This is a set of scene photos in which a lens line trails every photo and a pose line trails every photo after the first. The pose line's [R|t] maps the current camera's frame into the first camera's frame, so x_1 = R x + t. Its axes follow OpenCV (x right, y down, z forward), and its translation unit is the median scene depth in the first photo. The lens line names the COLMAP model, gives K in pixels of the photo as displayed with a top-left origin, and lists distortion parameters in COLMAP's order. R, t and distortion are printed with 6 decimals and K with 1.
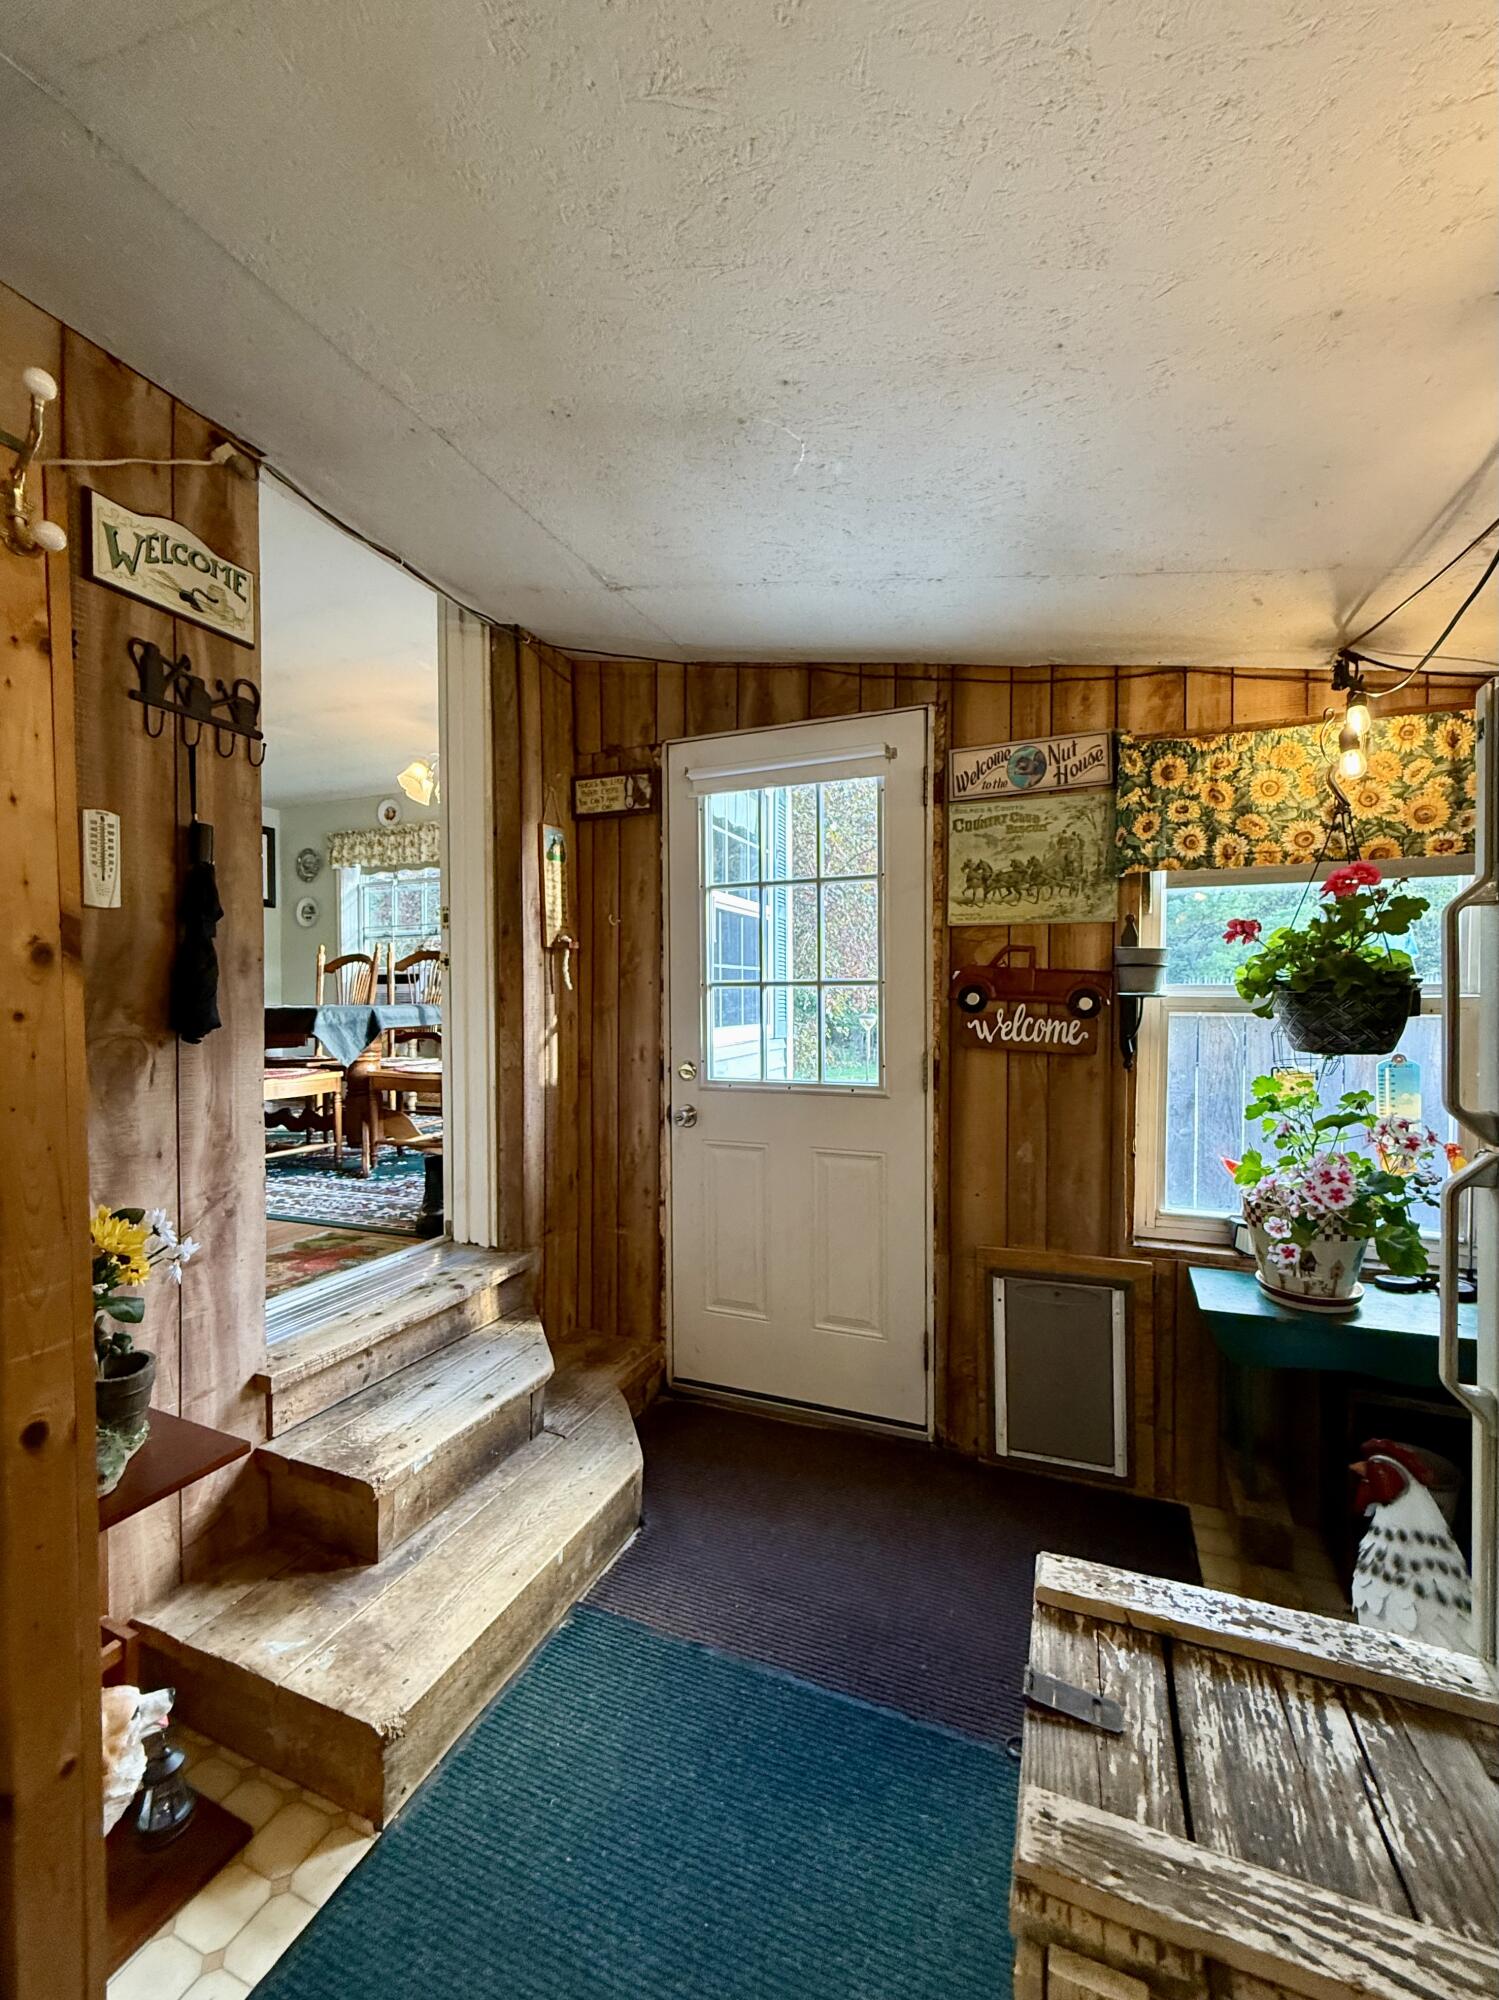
lens RADIAL K [[800.4, 0, 753.0], [0, 800.4, 1009.3], [0, 0, 1]] dist [-0.001490, -0.000478]
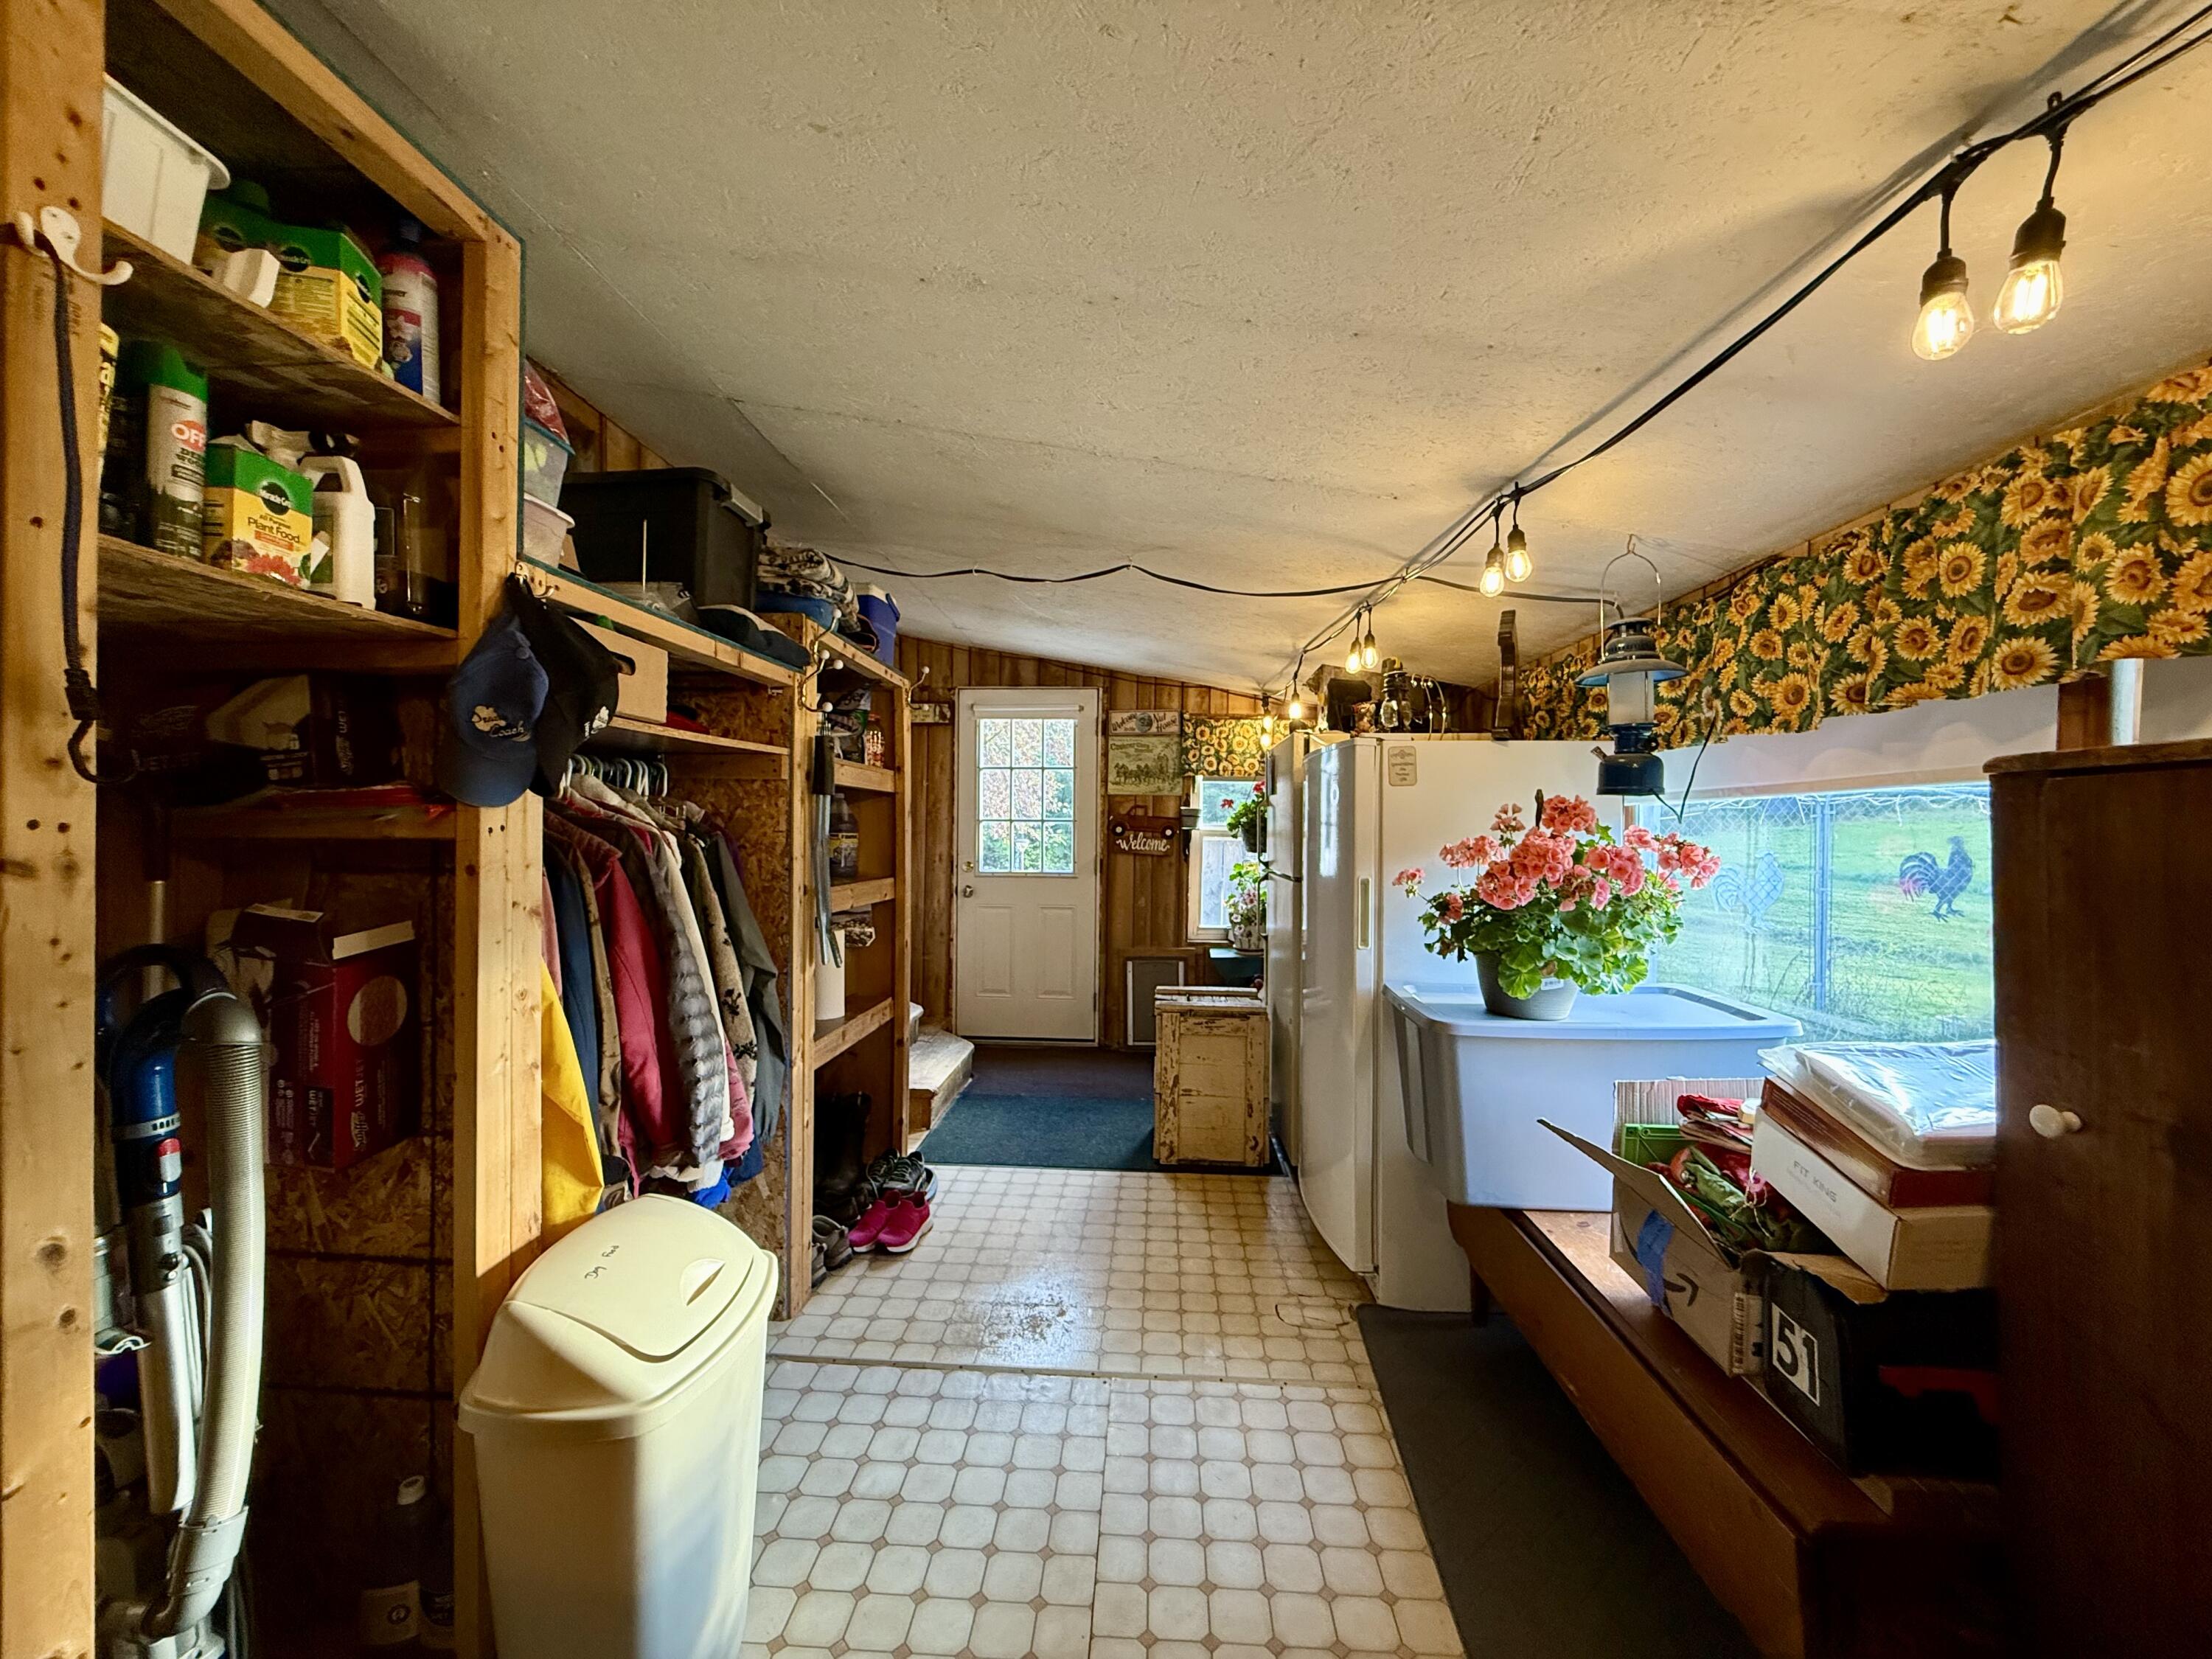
lens RADIAL K [[885.3, 0, 1101.7], [0, 885.3, 828.7], [0, 0, 1]] dist [-0.001490, -0.000478]
pose [[0.949753, 0.011241, 0.312798, -0.507808], [-0.008444, 0.999911, -0.010297, 0.009400], [-0.312886, 0.007139, 0.949764, -1.222843]]
